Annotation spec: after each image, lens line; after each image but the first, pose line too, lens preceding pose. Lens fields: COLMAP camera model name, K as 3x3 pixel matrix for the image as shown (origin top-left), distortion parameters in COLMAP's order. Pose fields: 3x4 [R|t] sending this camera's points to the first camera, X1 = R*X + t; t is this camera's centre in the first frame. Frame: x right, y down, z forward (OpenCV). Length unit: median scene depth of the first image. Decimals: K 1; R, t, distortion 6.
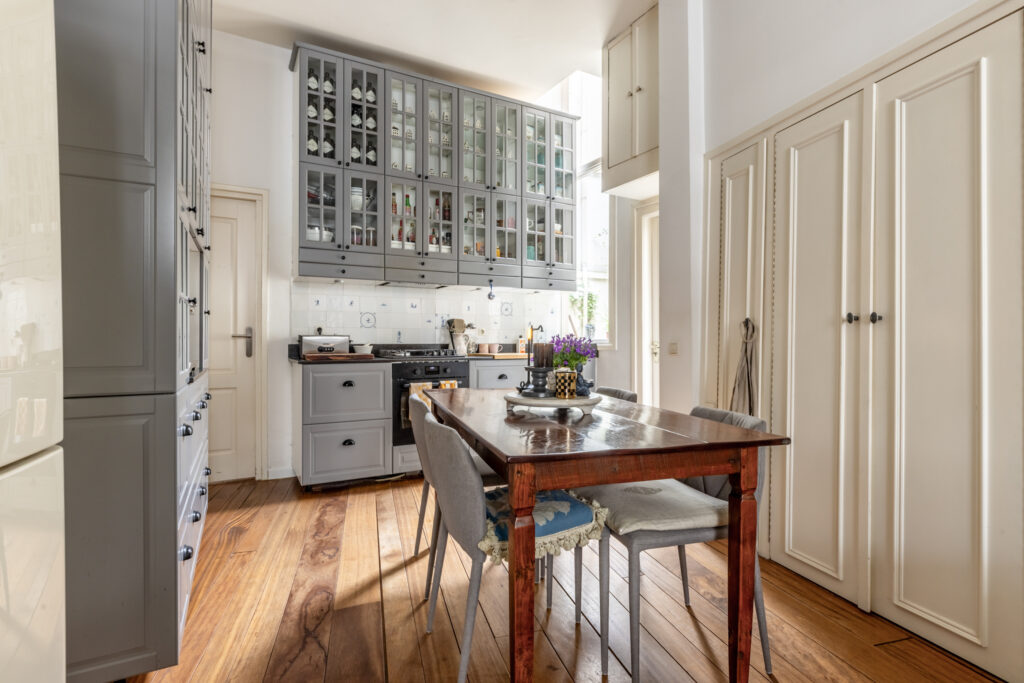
lens RADIAL K [[511.0, 0, 512.0], [0, 511.0, 341.5], [0, 0, 1]] dist [-0.000670, 0.000106]
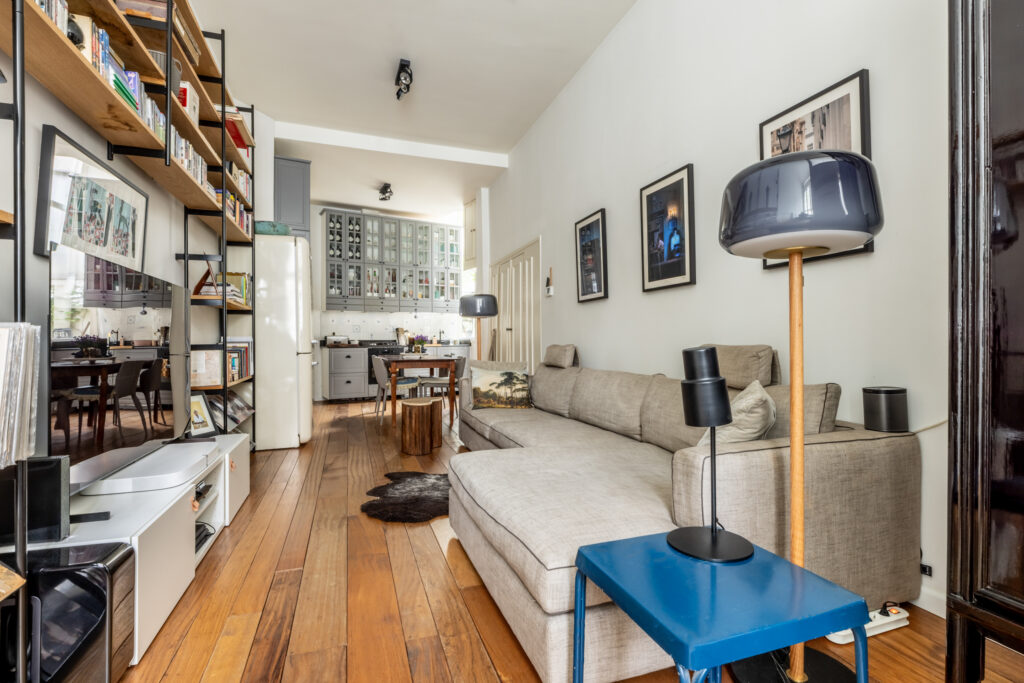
lens RADIAL K [[490.7, 0, 522.3], [0, 490.7, 342.0], [0, 0, 1]] dist [-0.002098, 0.000409]
pose [[0.997831, -0.007382, 0.065415, 0.284030], [0.007457, 0.999972, -0.000902, 0.021395], [-0.065406, 0.001388, 0.997858, -1.127610]]
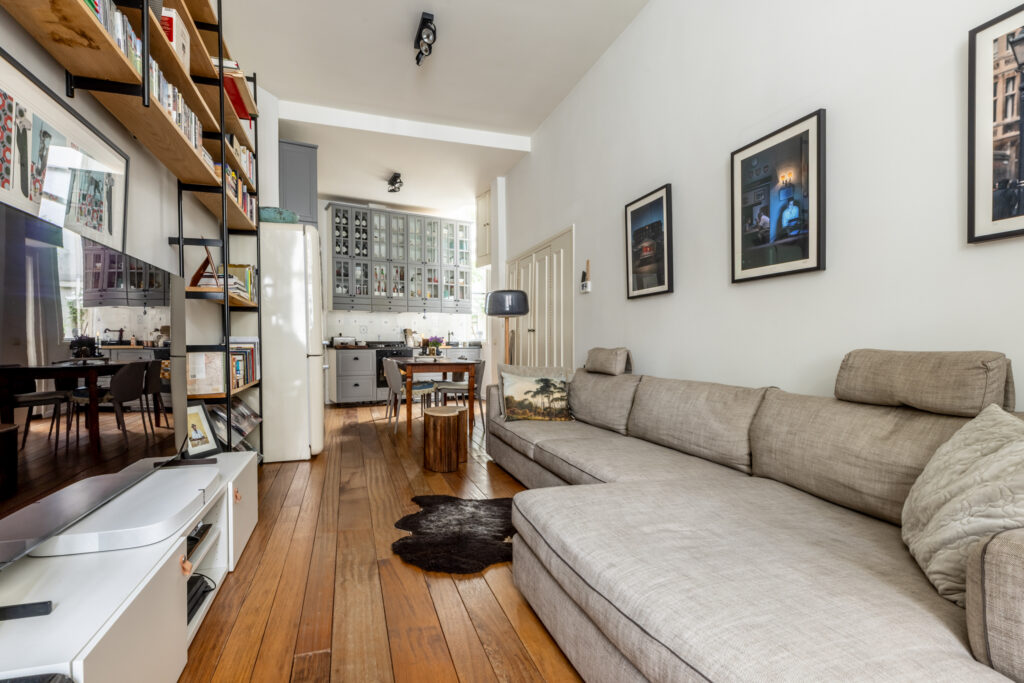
lens RADIAL K [[485.7, 0, 494.0], [0, 485.7, 362.6], [0, 0, 1]] dist [0.002291, -0.000426]
pose [[0.999889, -0.002297, 0.014701, 0.219641], [0.001757, 0.999327, 0.036630, 0.021006], [-0.014776, -0.036601, 0.999221, -0.993377]]
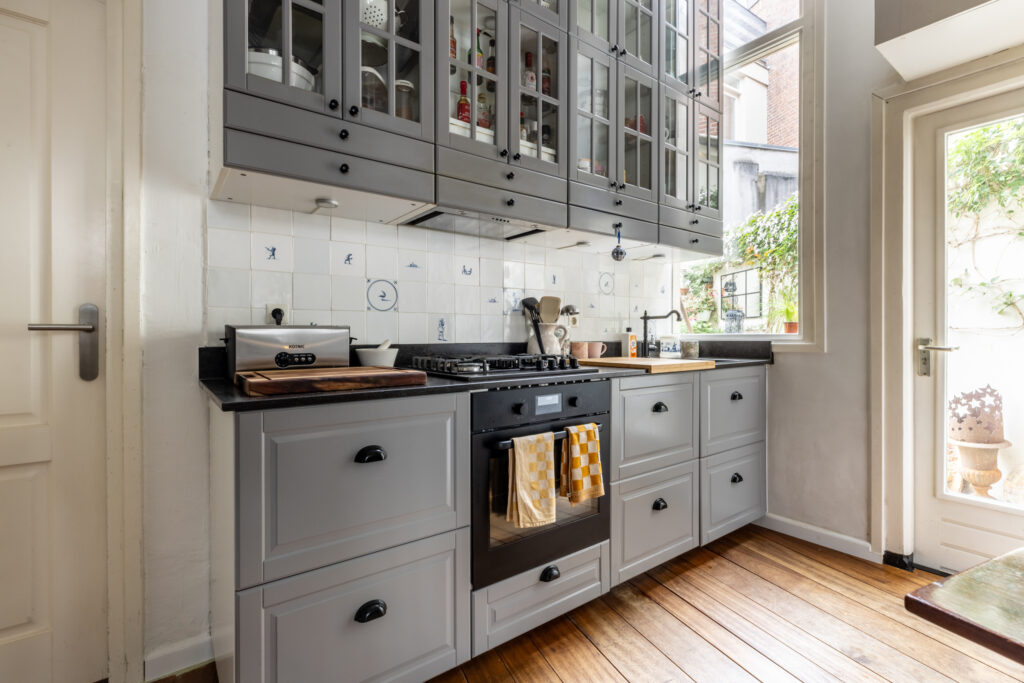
lens RADIAL K [[479.8, 0, 535.9], [0, 479.8, 338.3], [0, 0, 1]] dist [0.000238, -0.000400]
pose [[0.985985, -0.002635, 0.166816, -0.227300], [0.001602, 0.999979, 0.006325, -0.003899], [-0.166829, -0.005969, 0.985968, 0.557474]]
